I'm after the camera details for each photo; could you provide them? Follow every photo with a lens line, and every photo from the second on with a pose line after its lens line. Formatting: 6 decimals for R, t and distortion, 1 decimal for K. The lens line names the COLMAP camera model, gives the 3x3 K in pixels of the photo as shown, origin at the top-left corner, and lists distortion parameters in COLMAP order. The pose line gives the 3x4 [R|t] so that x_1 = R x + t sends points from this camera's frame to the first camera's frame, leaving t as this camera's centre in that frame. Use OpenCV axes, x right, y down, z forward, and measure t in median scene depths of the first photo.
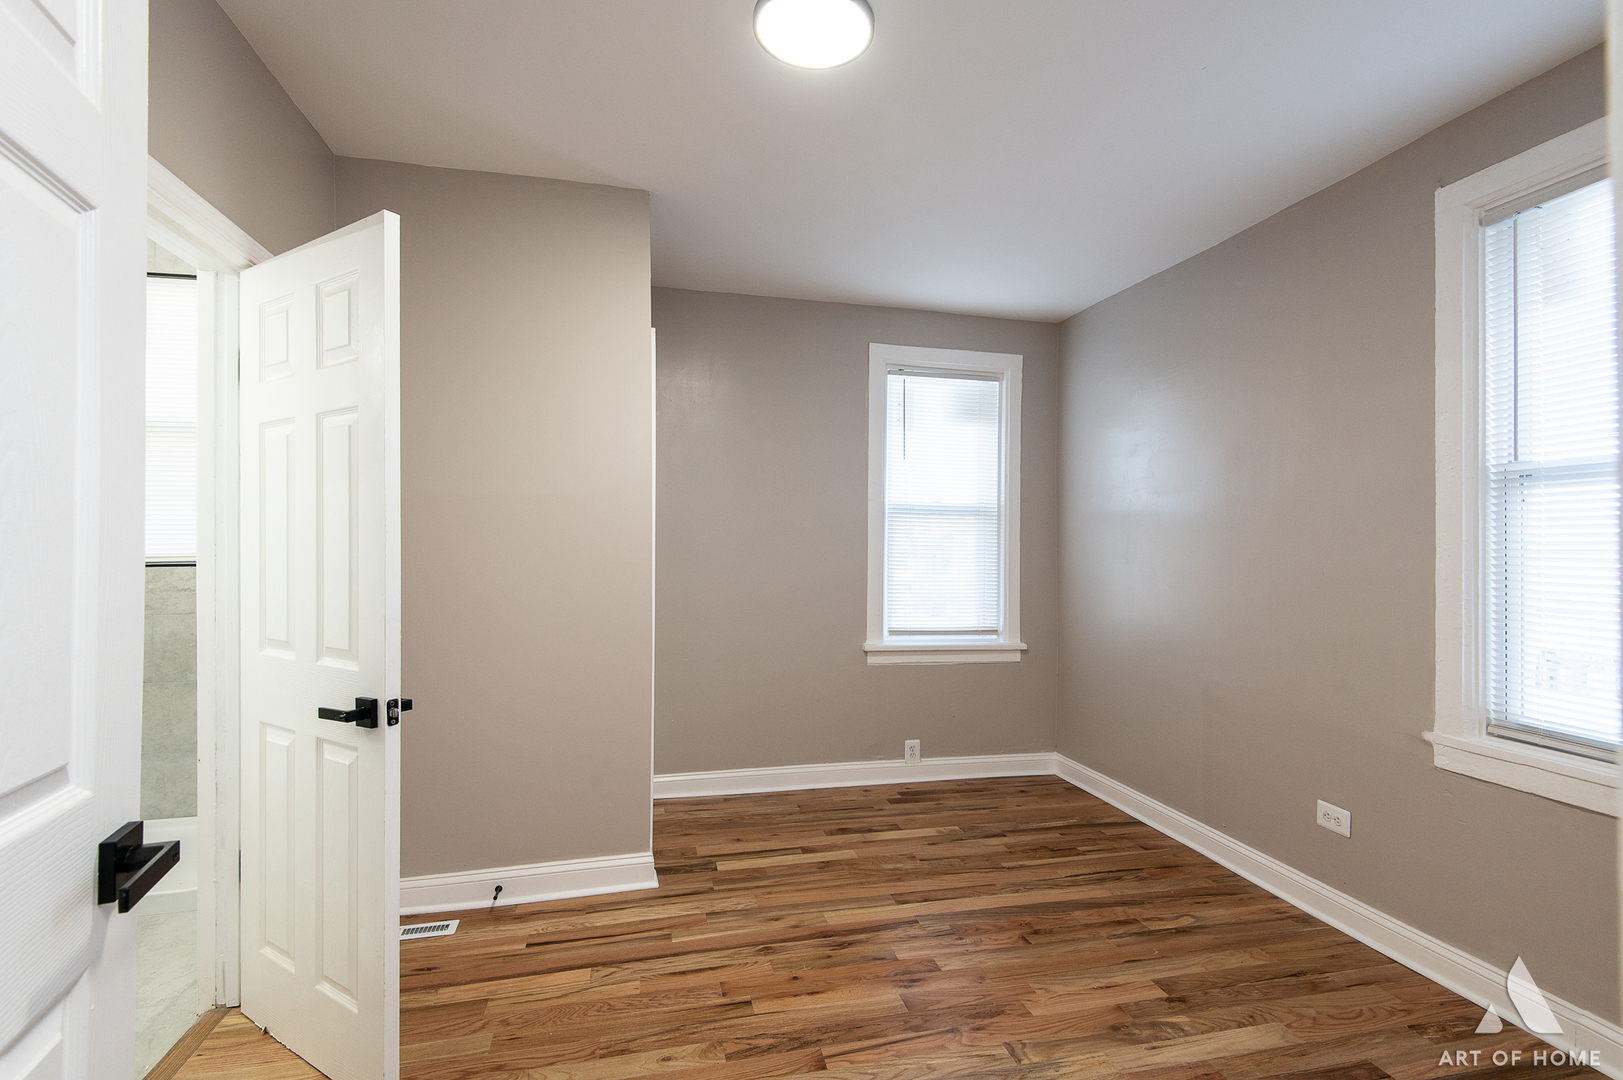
lens RADIAL K [[732.2, 0, 795.9], [0, 732.2, 537.9], [0, 0, 1]] dist [0.014406, -0.008365]
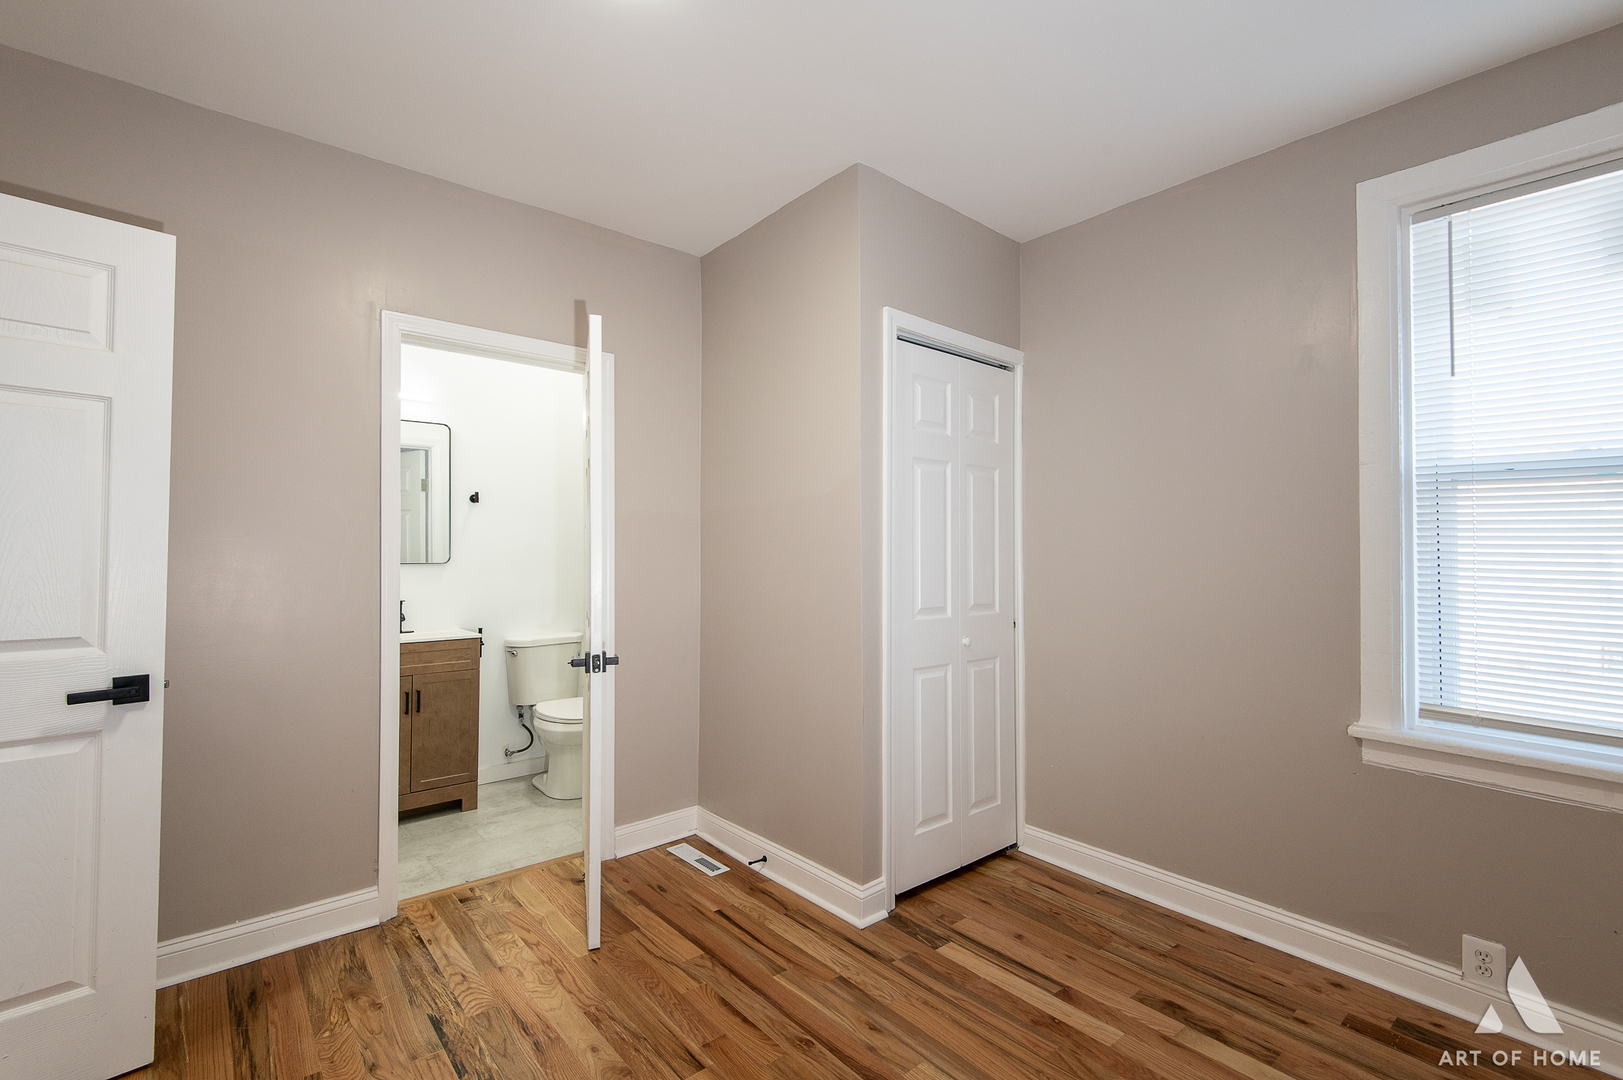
lens RADIAL K [[732.2, 0, 801.7], [0, 732.2, 531.7], [0, 0, 1]] dist [0.014406, -0.008365]
pose [[0.453643, -0.020912, -0.890938, 0.632108], [0.005075, 0.999769, -0.020883, 0.012016], [0.891169, 0.004951, 0.453645, 0.571213]]
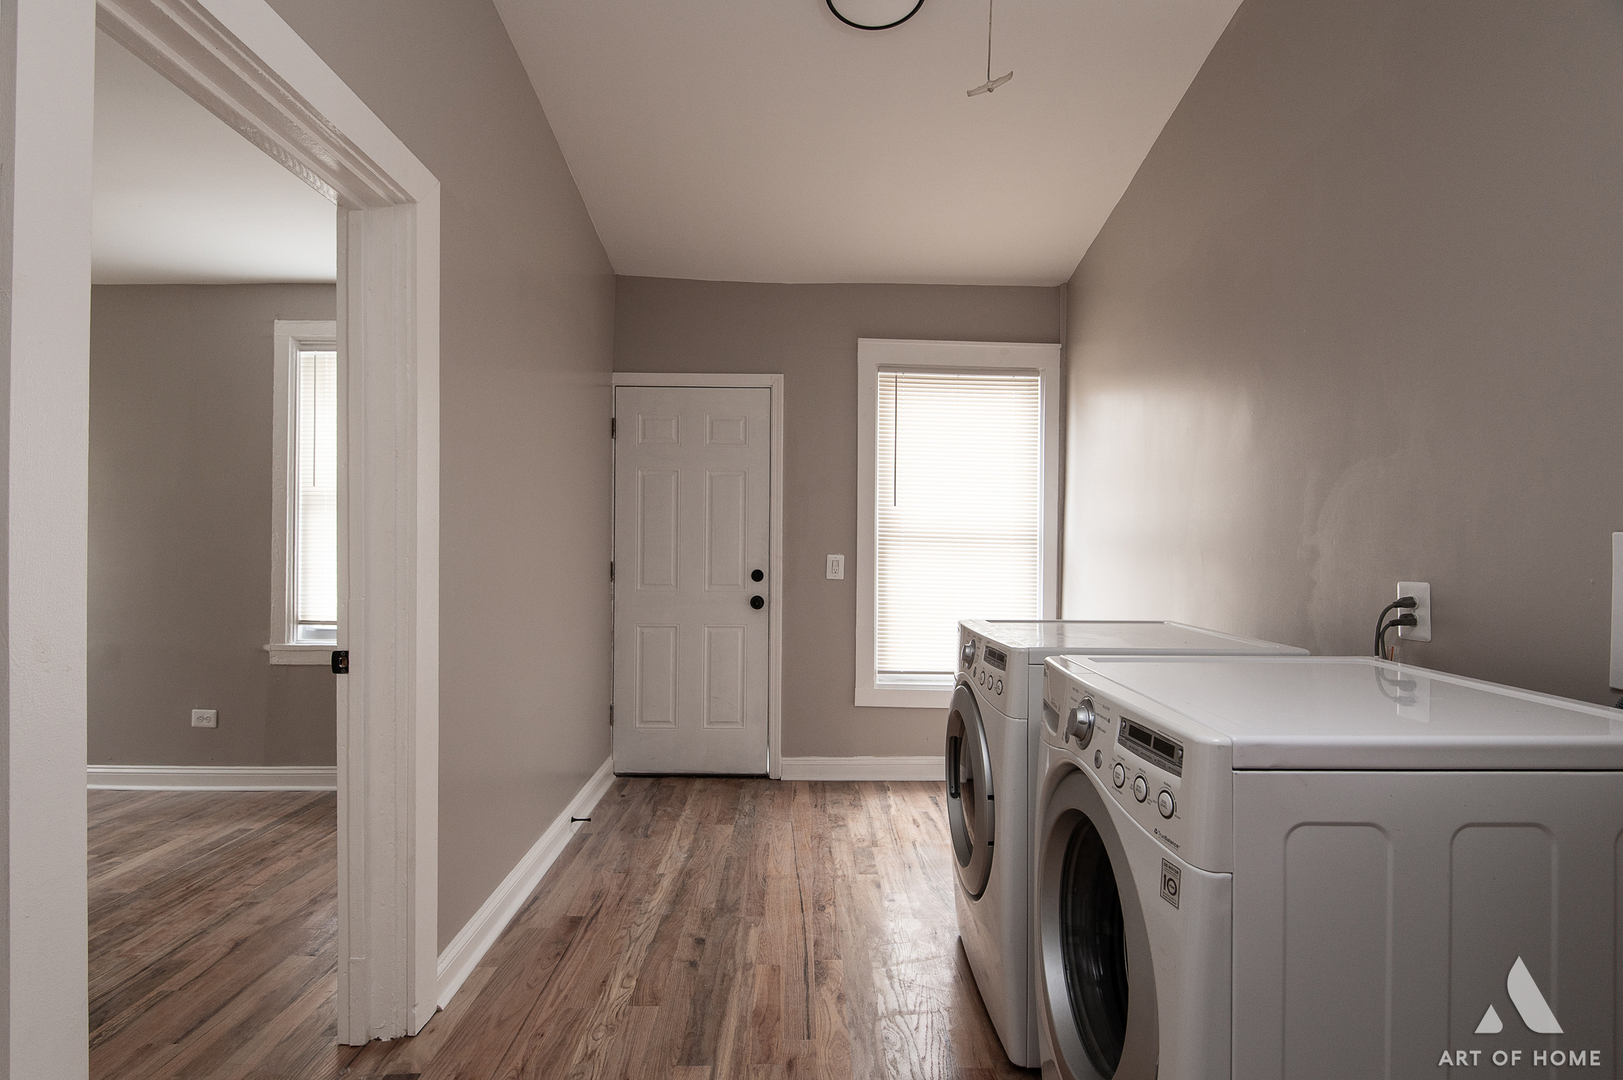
lens RADIAL K [[777.6, 0, 817.7], [0, 777.6, 537.4], [0, 0, 1]] dist [-0.001189, -0.000898]
pose [[0.208872, 0.005150, 0.977929, -0.524969], [-0.009241, 0.999952, -0.003292, 0.014235], [-0.977899, -0.008350, 0.208910, -0.508858]]
